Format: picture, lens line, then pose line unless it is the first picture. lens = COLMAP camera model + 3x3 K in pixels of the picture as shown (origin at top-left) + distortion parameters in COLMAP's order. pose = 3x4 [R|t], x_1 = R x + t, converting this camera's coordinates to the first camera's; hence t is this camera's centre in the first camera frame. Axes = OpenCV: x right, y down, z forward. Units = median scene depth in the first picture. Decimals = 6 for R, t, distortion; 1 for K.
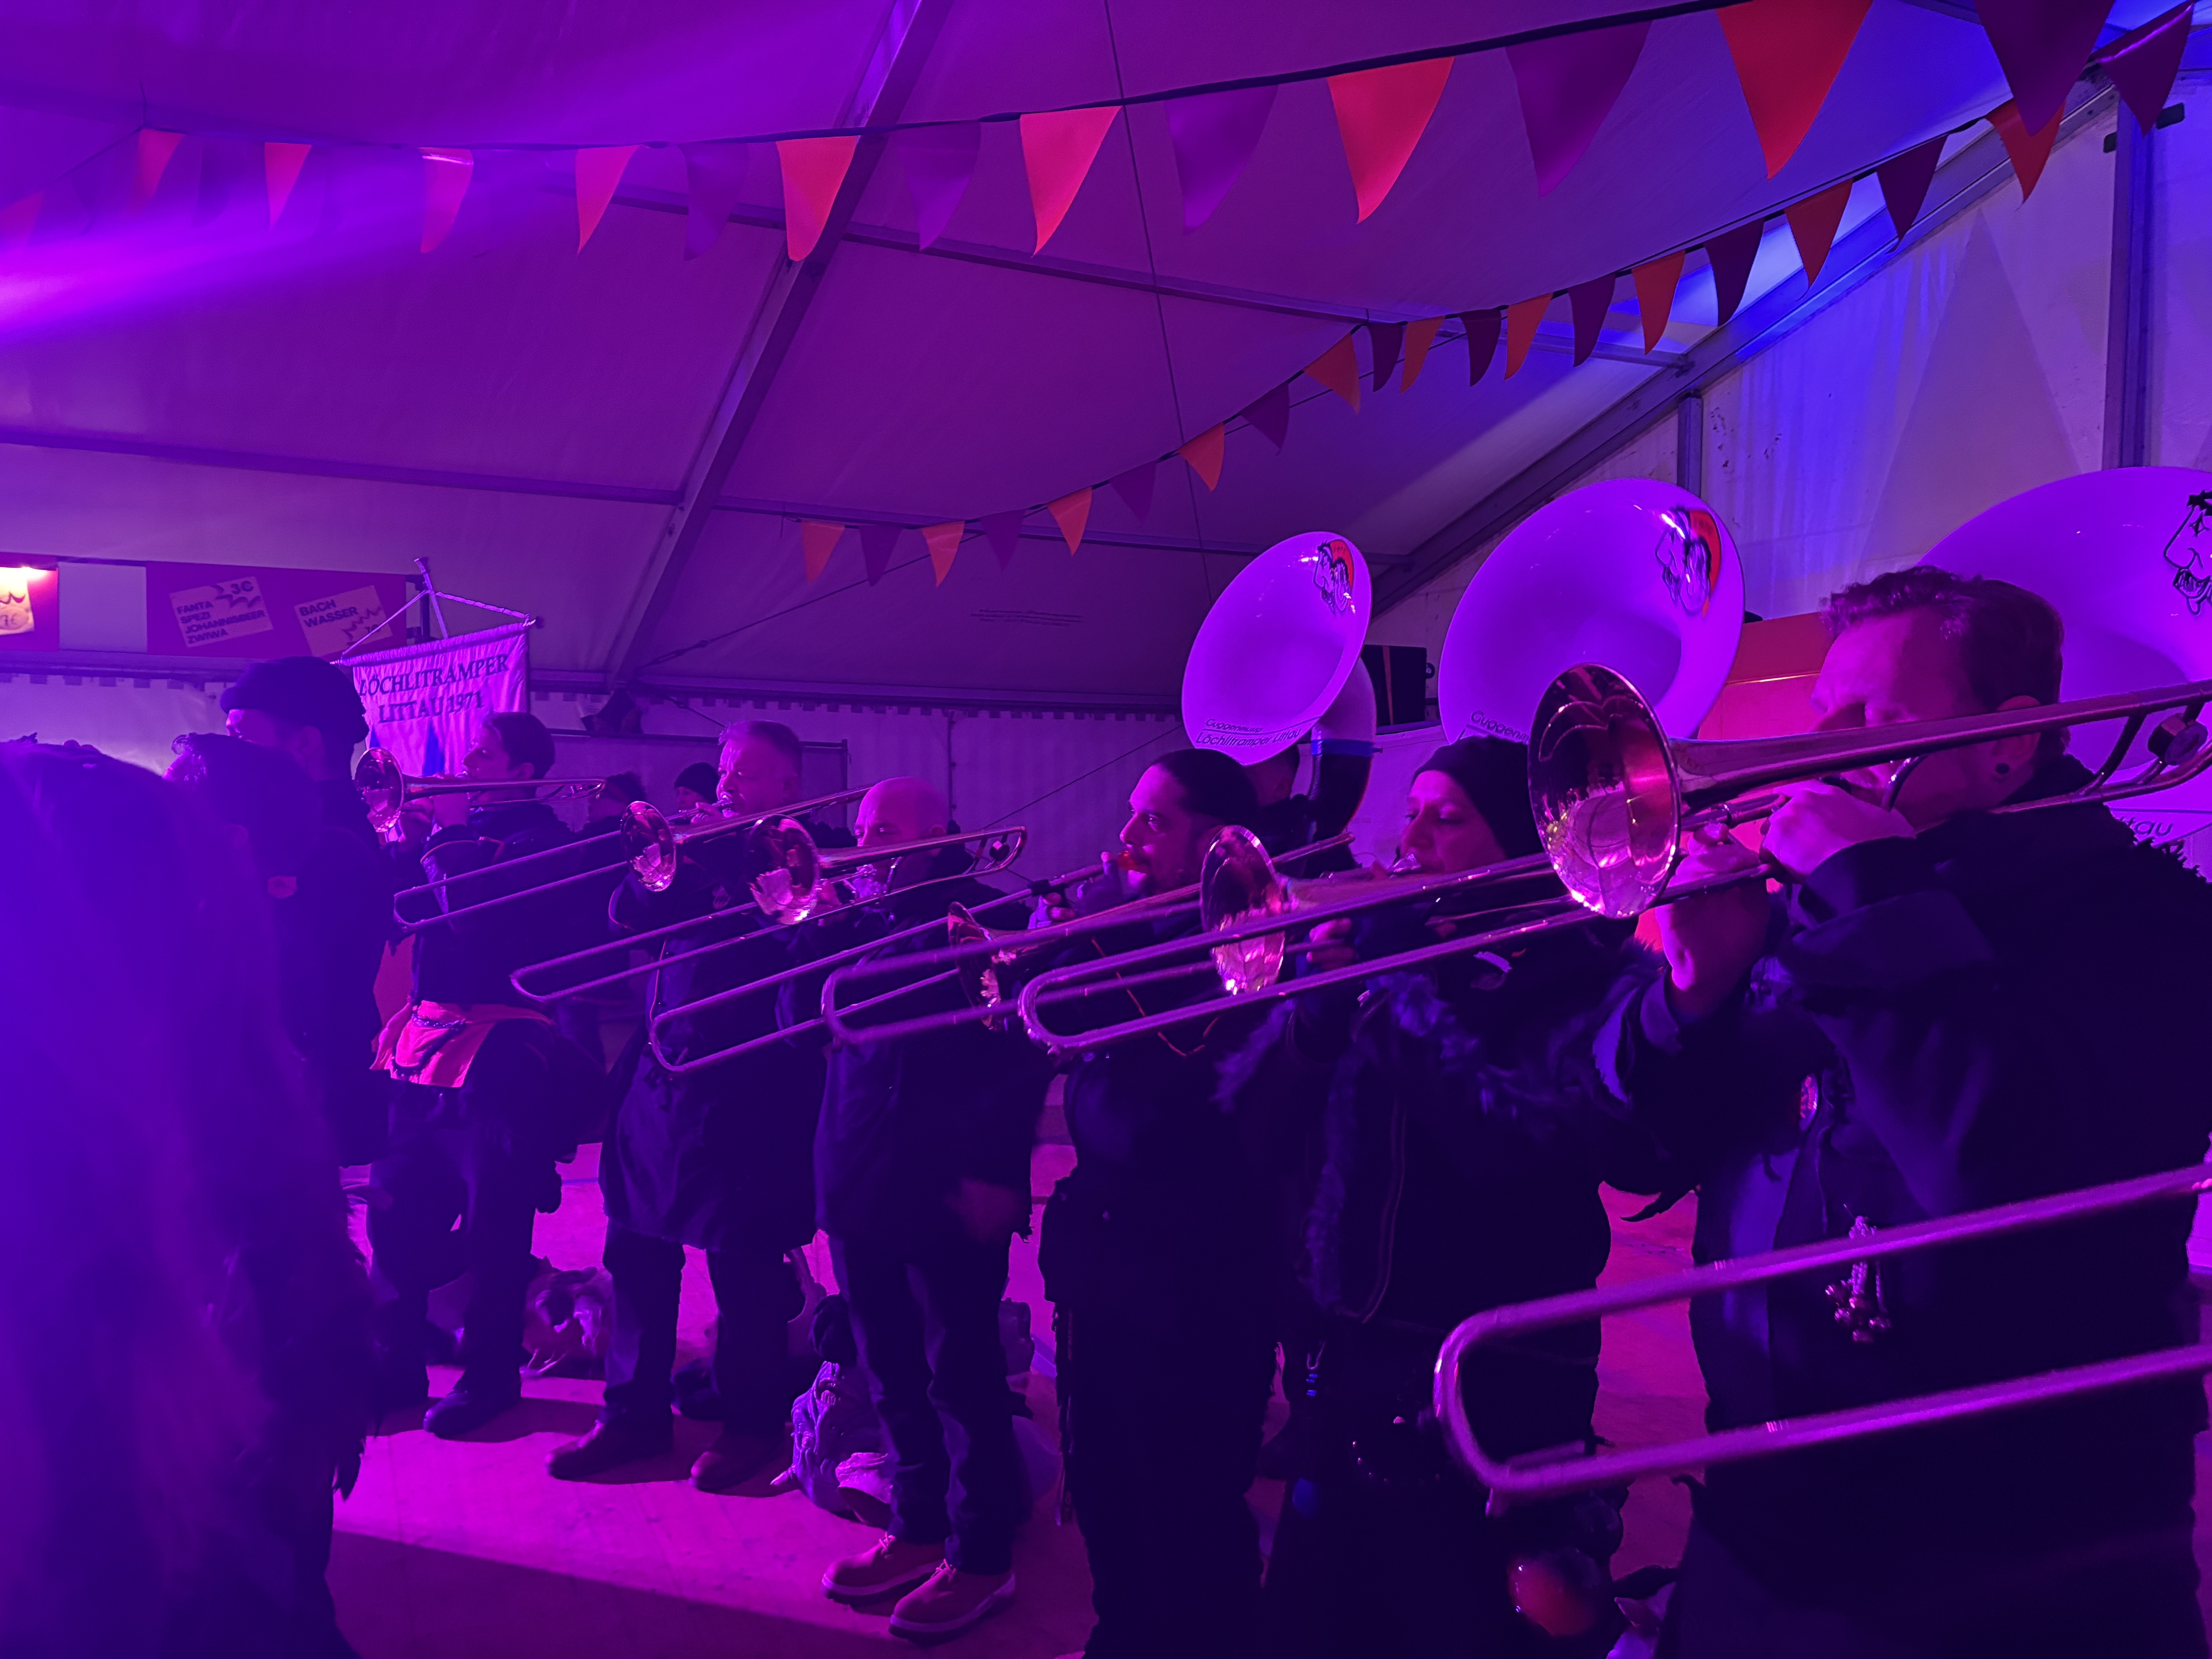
lens RADIAL K [[1675.9, 0, 1111.5], [0, 1675.9, 810.9], [0, 0, 1]] dist [0.051134, -0.042445]
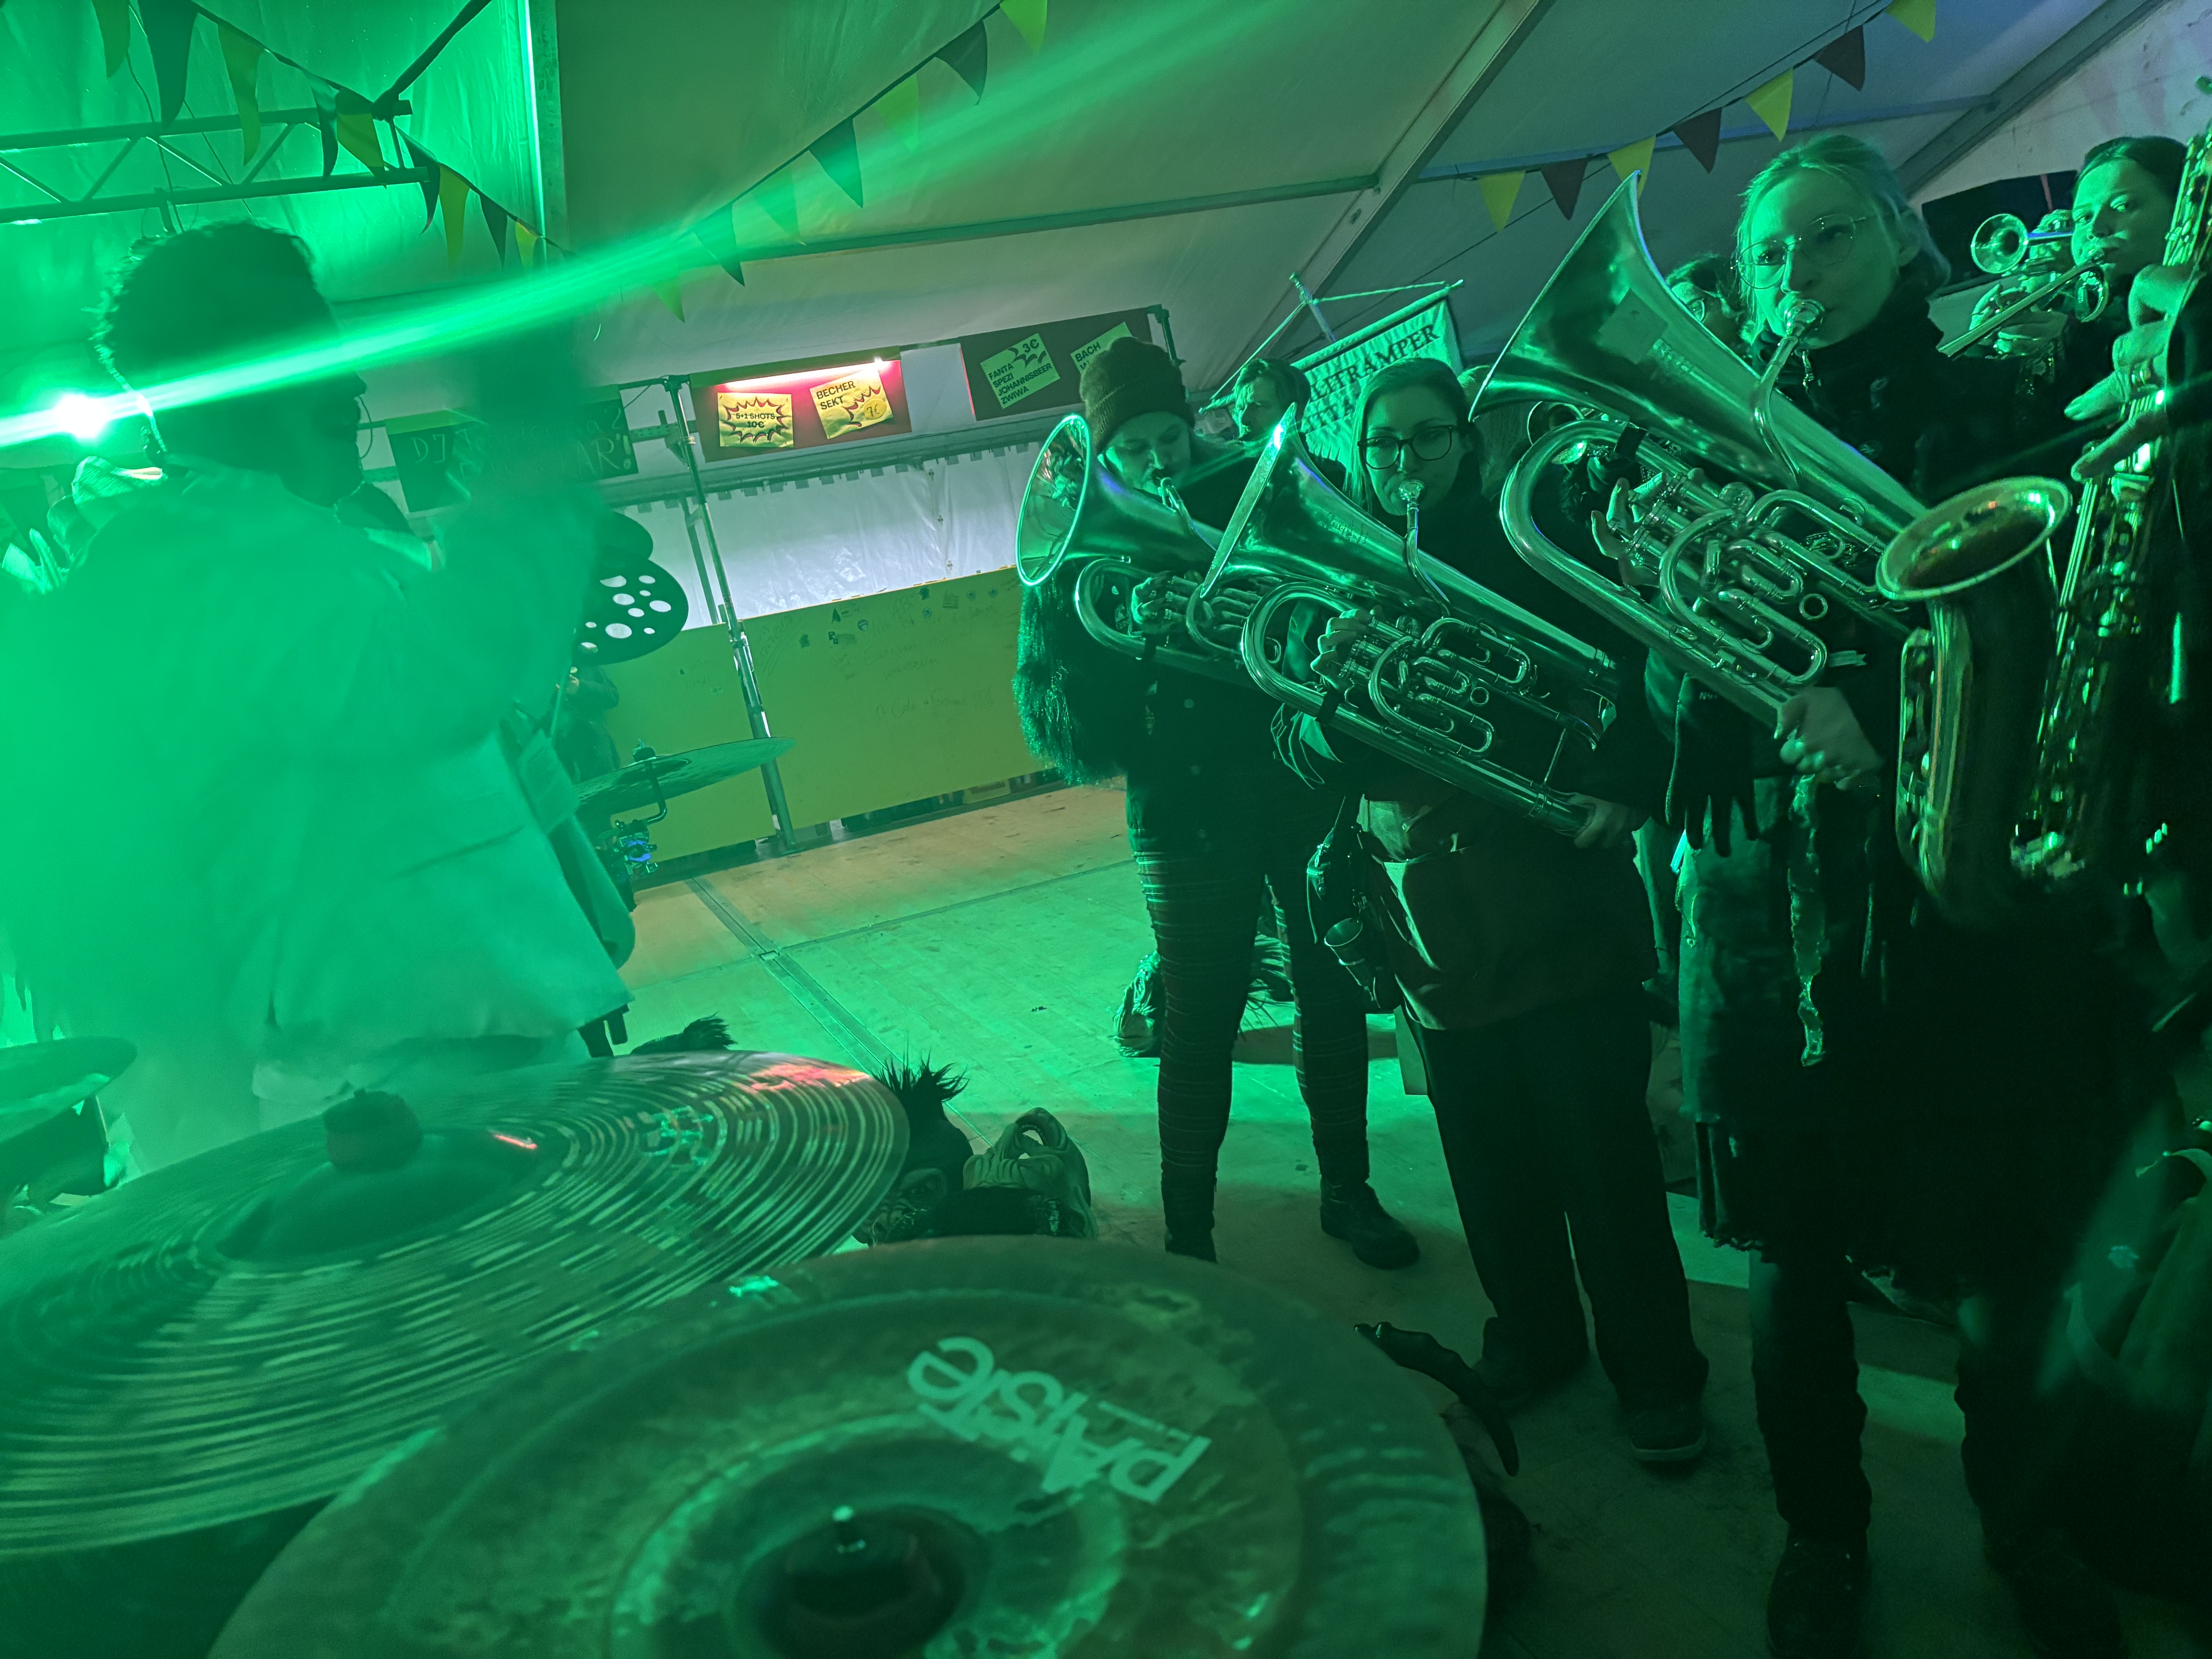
lens RADIAL K [[1675.9, 0, 1112.0], [0, 1675.9, 843.0], [0, 0, 1]] dist [0.051134, -0.042445]
pose [[0.977107, -0.183932, -0.106918, -0.400595], [0.198983, 0.967936, 0.153317, 0.028369], [0.075290, -0.171082, 0.982376, -0.161877]]
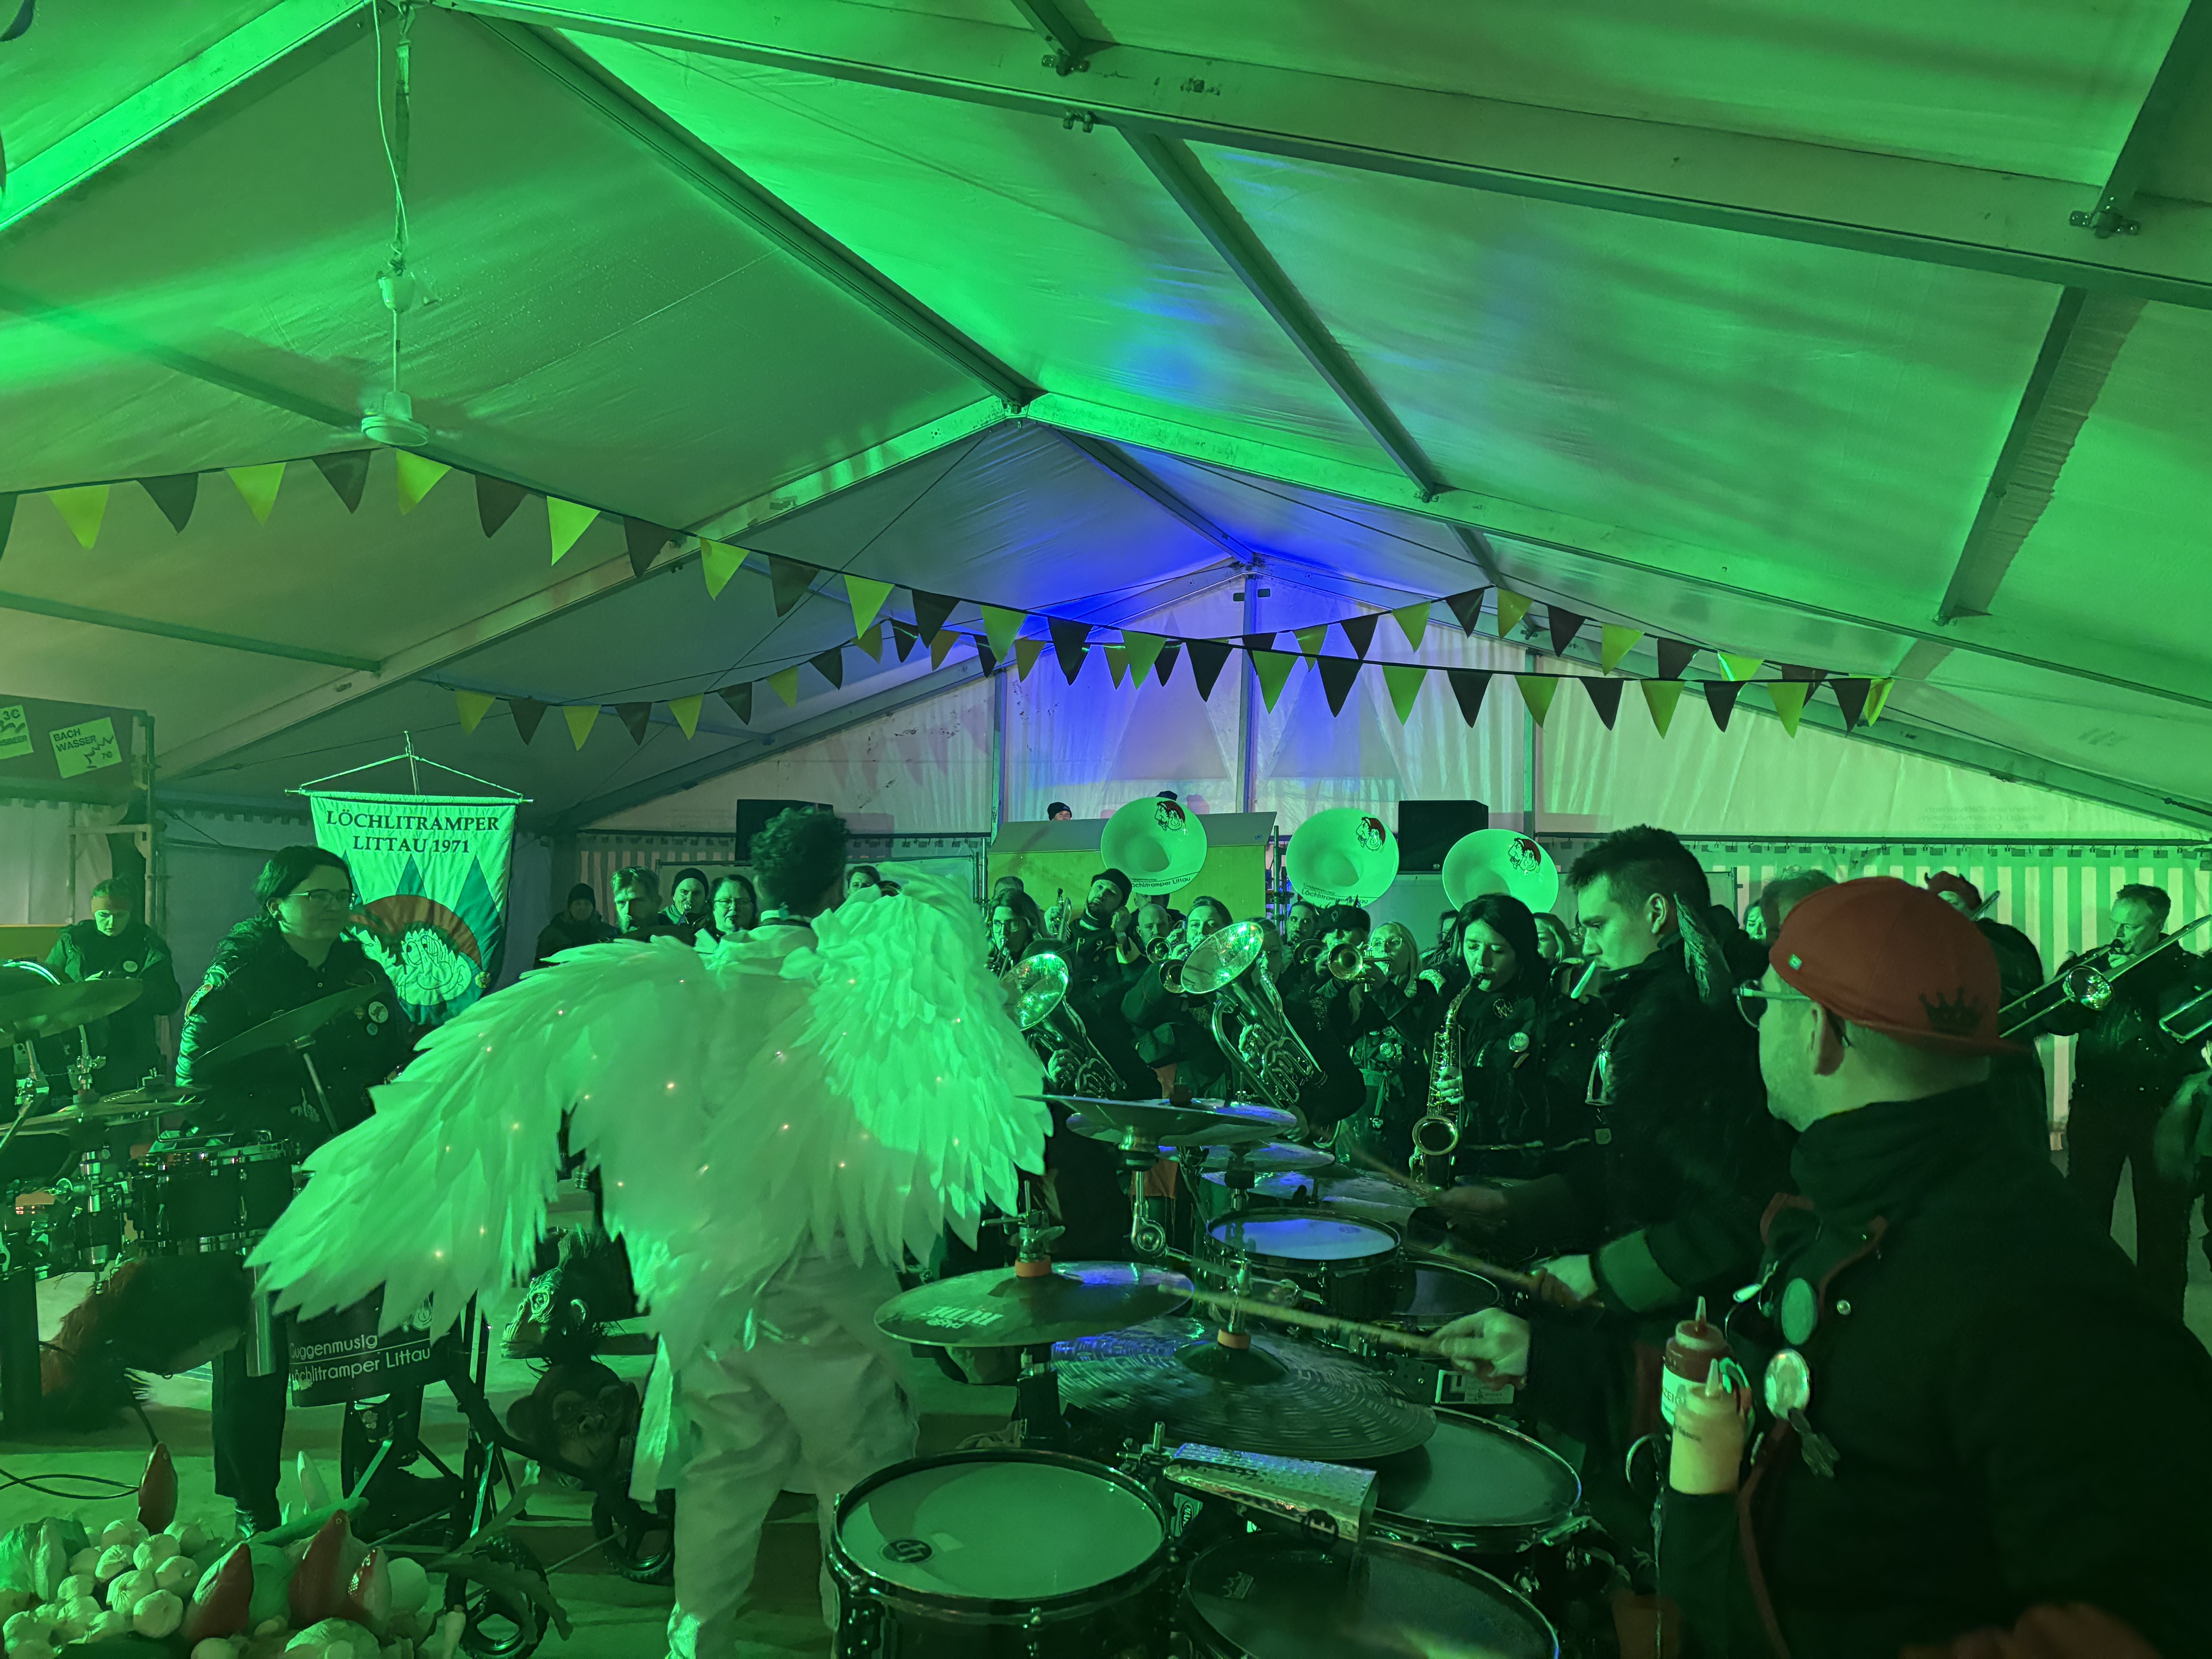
lens RADIAL K [[1675.9, 0, 1125.0], [0, 1675.9, 828.2], [0, 0, 1]] dist [0.051134, -0.042445]
pose [[0.725326, 0.034961, 0.687517, -0.750574], [-0.004982, 0.998950, -0.045542, -0.008934], [-0.688387, 0.029608, 0.724739, -0.325561]]
